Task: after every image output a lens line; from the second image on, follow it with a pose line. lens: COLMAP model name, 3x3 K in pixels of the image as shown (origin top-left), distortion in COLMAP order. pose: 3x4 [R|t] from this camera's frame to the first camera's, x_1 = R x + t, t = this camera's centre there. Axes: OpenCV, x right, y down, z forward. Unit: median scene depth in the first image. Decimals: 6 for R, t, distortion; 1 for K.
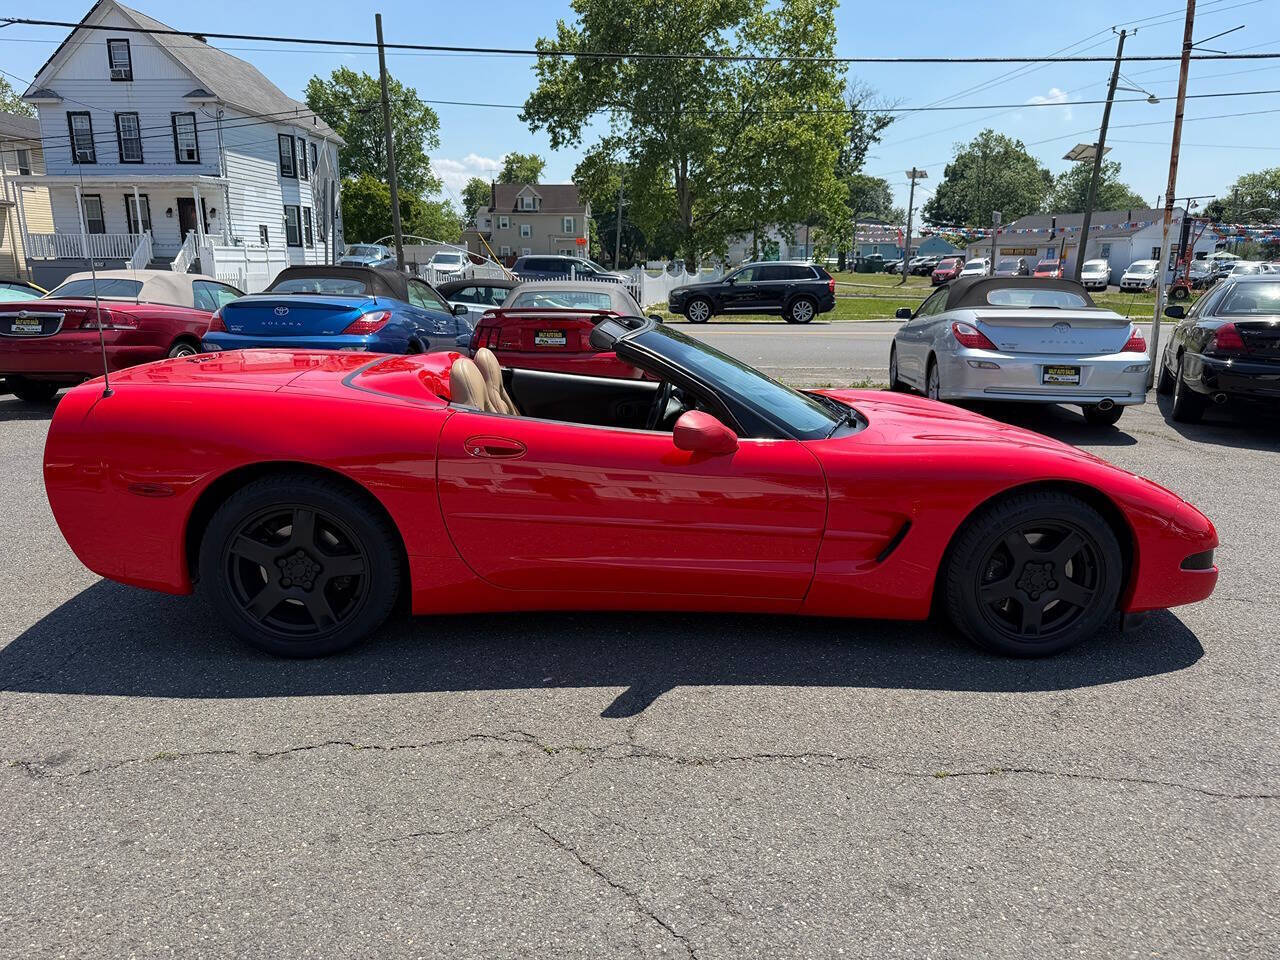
lens RADIAL K [[934.3, 0, 644.3], [0, 934.3, 486.0], [0, 0, 1]] dist [-0.019562, -0.004393]
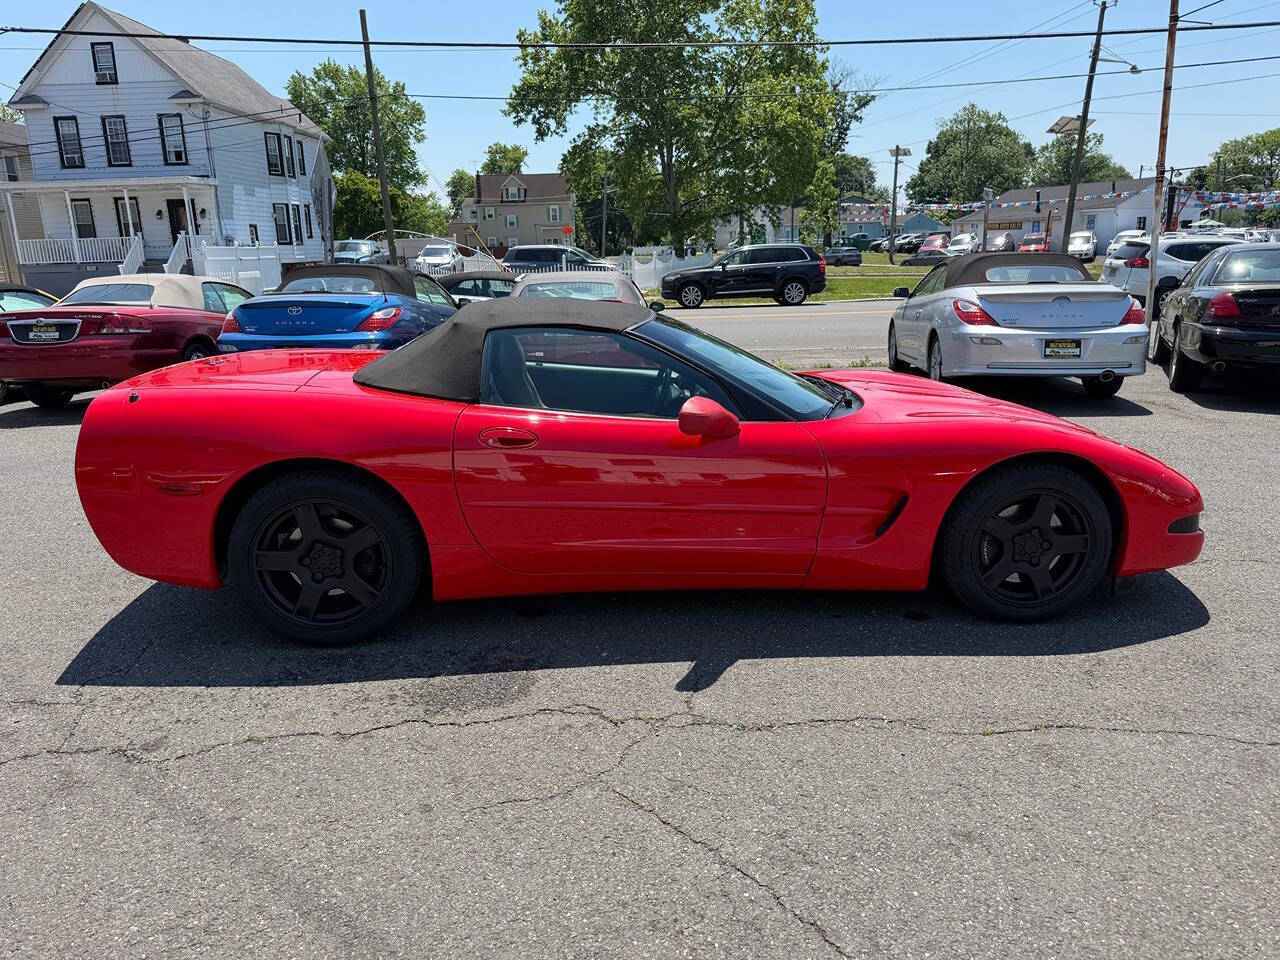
lens RADIAL K [[927.9, 0, 636.1], [0, 927.9, 480.7], [0, 0, 1]] dist [-0.013998, -0.005875]
pose [[0.999473, -0.032451, -0.000265, -0.004966], [0.032452, 0.999420, 0.010305, 0.000011], [-0.000070, -0.010309, 0.999947, -0.003442]]
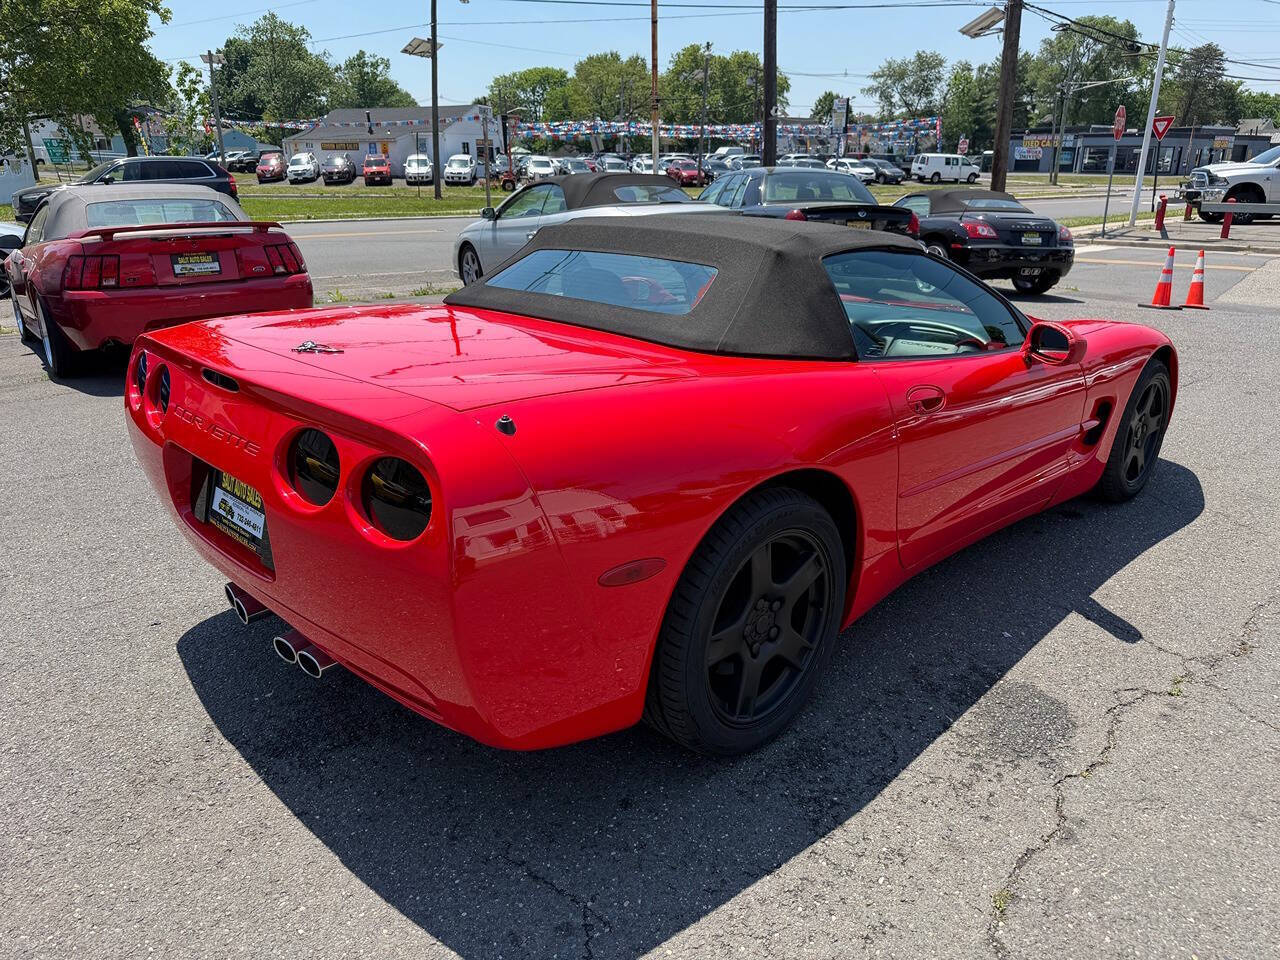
lens RADIAL K [[927.9, 0, 636.1], [0, 927.9, 480.7], [0, 0, 1]] dist [-0.013998, -0.005875]
pose [[0.745572, -0.216172, 0.630391, -0.077506], [0.151542, 0.976142, 0.155504, -0.011690], [-0.648967, -0.020409, 0.760543, 0.047058]]
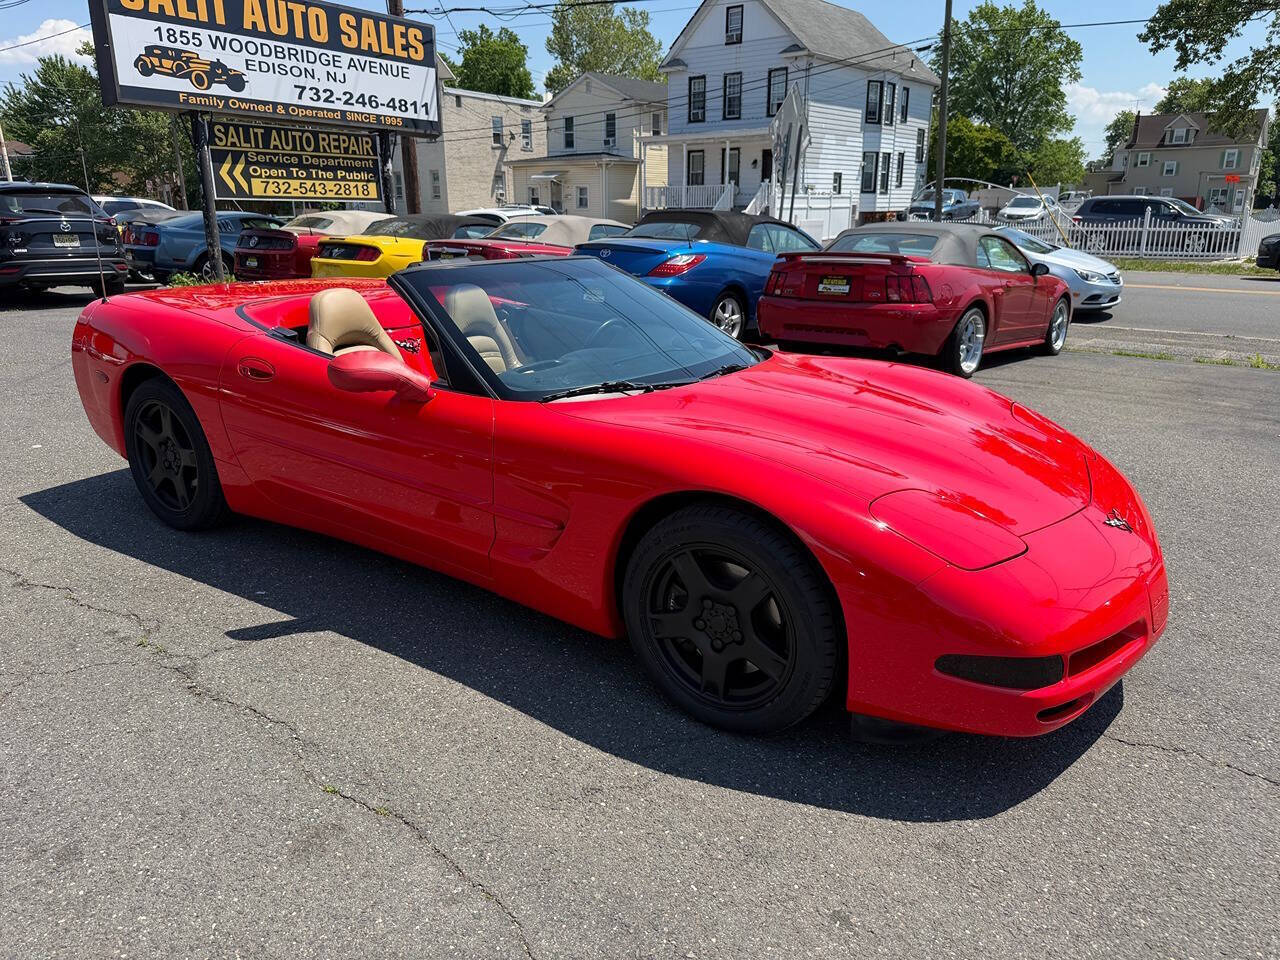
lens RADIAL K [[925.7, 0, 640.0], [0, 925.7, 480.0], [0, 0, 1]] dist [-0.001849, 0.000582]
pose [[0.793597, 0.155567, -0.588220, 0.083874], [-0.126793, 0.987821, 0.090187, -0.006812], [0.595086, 0.003010, 0.803656, 0.041133]]
